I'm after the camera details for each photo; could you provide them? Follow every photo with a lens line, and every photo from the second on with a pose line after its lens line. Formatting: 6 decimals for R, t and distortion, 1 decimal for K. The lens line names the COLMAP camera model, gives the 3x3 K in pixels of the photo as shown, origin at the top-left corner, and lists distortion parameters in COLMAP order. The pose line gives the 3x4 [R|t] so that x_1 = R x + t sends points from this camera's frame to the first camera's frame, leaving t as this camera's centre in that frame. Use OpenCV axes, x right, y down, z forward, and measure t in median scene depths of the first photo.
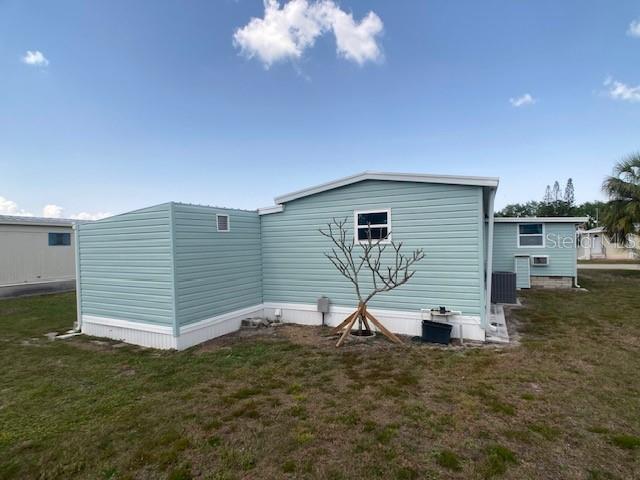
lens RADIAL K [[333.4, 0, 316.5], [0, 333.4, 243.9], [0, 0, 1]] dist [-0.041692, -0.000379]
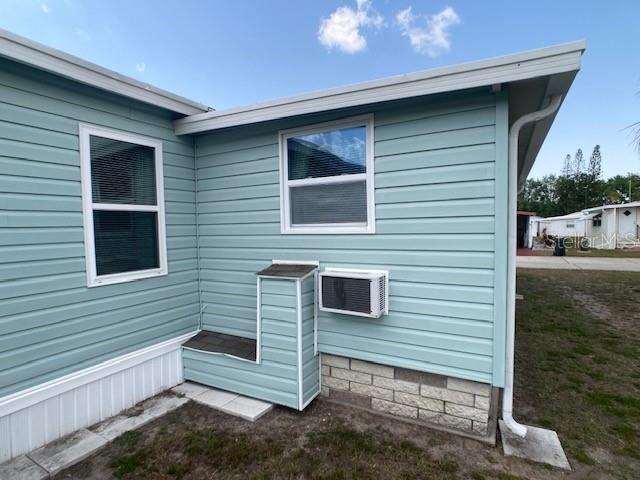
lens RADIAL K [[338.6, 0, 318.7], [0, 338.6, 245.3], [0, 0, 1]] dist [-0.004484, -0.000516]
pose [[0.999671, 0.000826, -0.025619, 0.674872], [0.000664, 0.998310, 0.058101, 0.005916], [0.025624, -0.058099, 0.997982, 0.779078]]
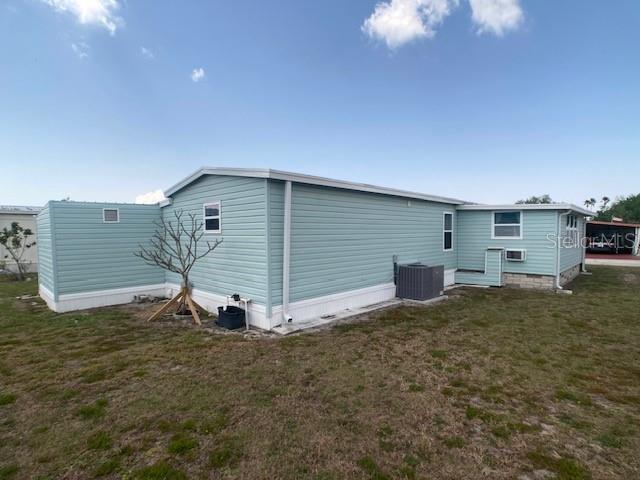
lens RADIAL K [[336.9, 0, 322.3], [0, 336.9, 247.9], [0, 0, 1]] dist [-0.028915, 0.001004]
pose [[0.957828, 0.024208, -0.286320, 0.456818], [-0.009218, 0.998521, 0.053585, -0.009076], [0.287193, -0.048686, 0.956635, 0.027029]]
